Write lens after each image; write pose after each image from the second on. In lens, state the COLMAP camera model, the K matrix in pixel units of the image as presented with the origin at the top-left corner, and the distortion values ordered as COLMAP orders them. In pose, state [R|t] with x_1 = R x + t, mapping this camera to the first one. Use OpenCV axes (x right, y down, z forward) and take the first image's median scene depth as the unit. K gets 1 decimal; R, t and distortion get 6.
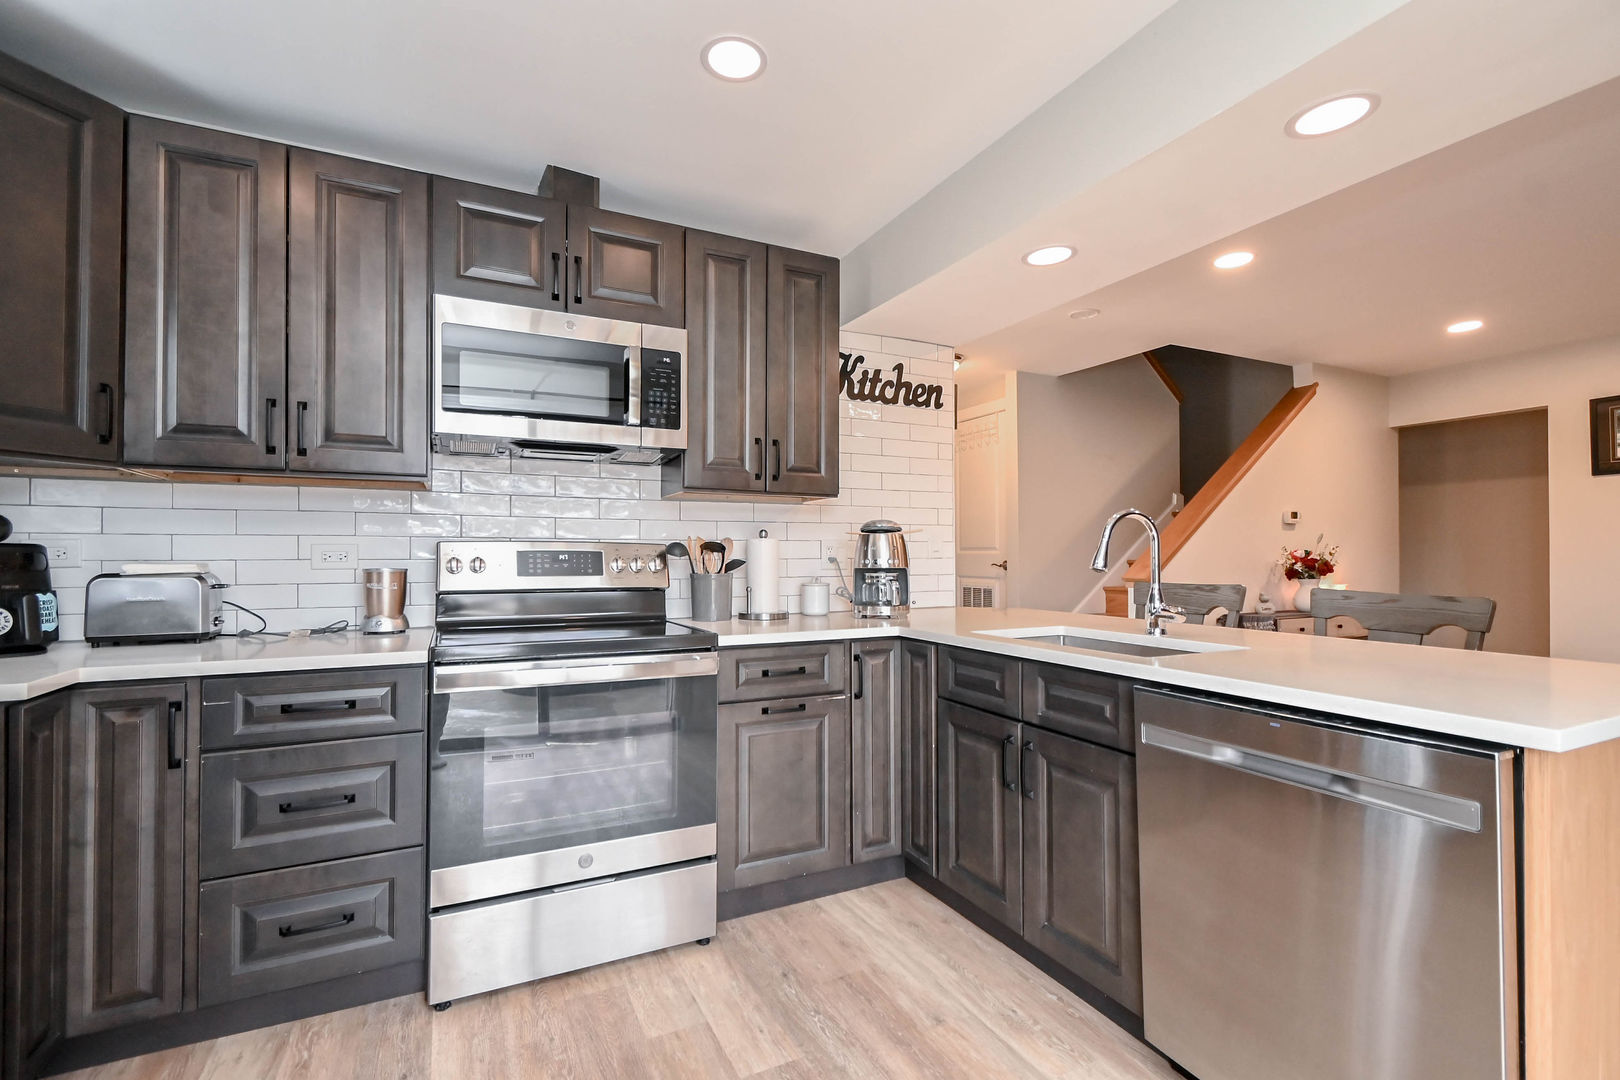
lens RADIAL K [[717.0, 0, 811.8], [0, 717.0, 547.5], [0, 0, 1]] dist [0.003206, -0.000543]
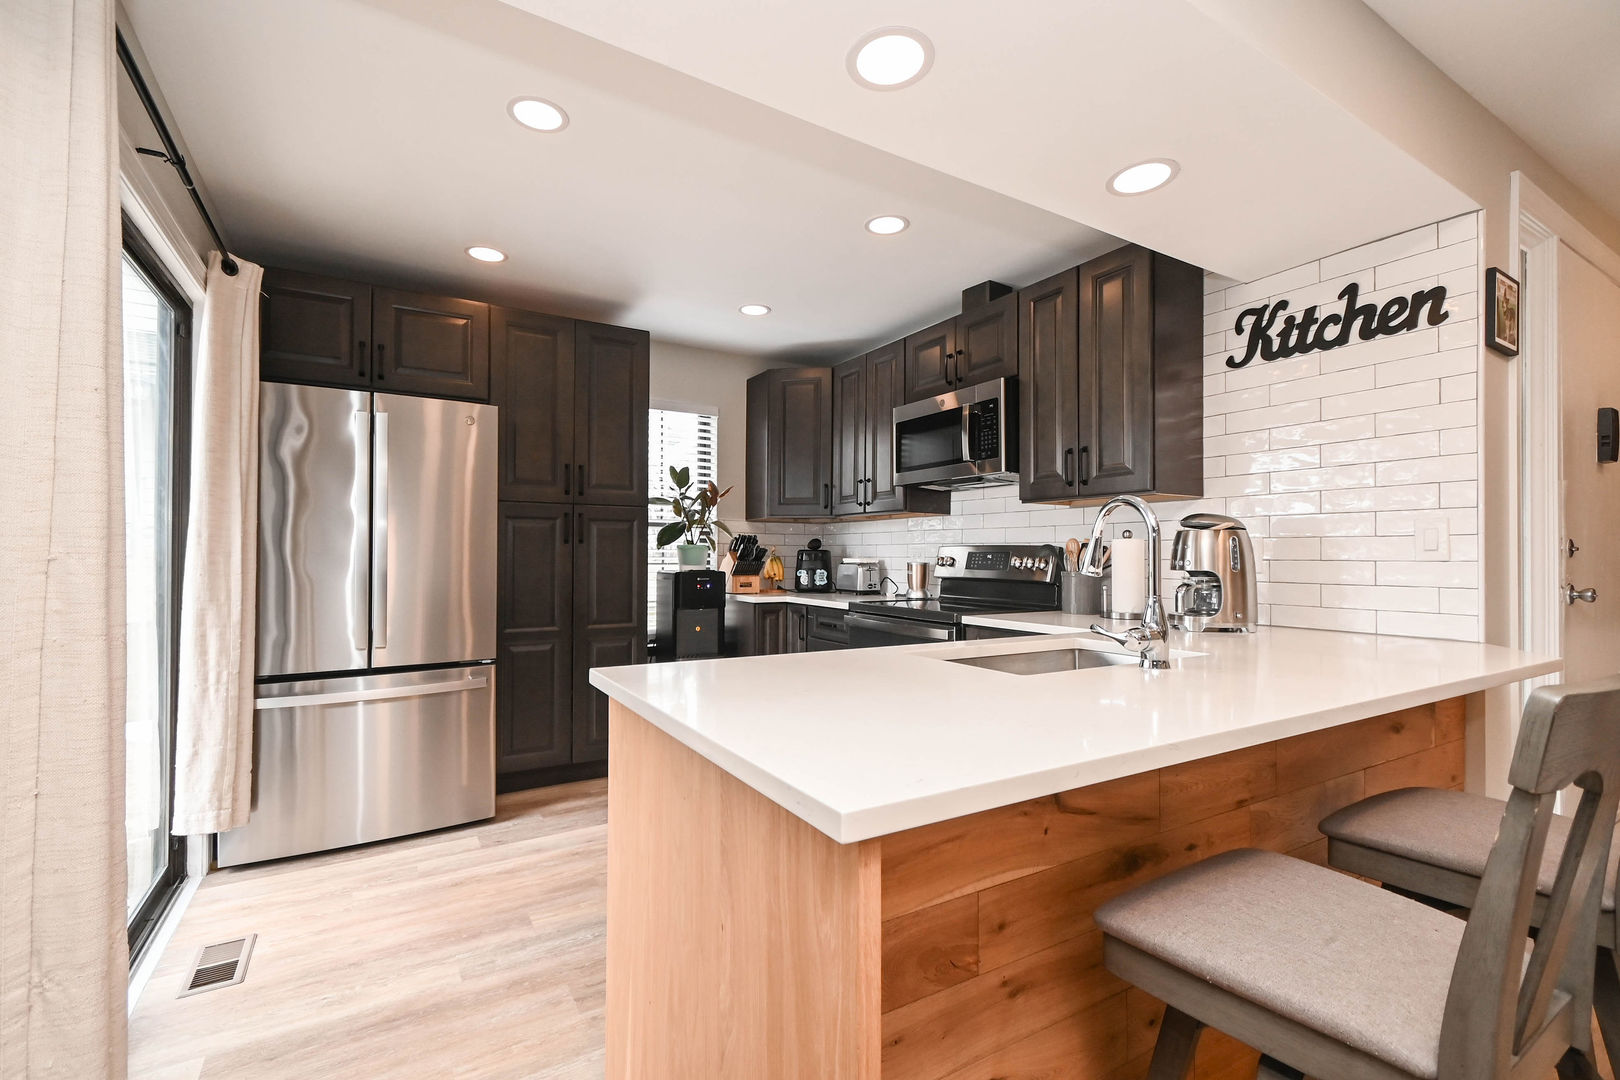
lens RADIAL K [[712.3, 0, 811.3], [0, 712.3, 544.4], [0, 0, 1]] dist [0.007585, -0.003727]
pose [[0.086513, -0.011676, -0.996182, 0.786874], [0.012789, 0.999862, -0.010608, 0.000077], [0.996169, -0.011822, 0.086650, 0.412687]]
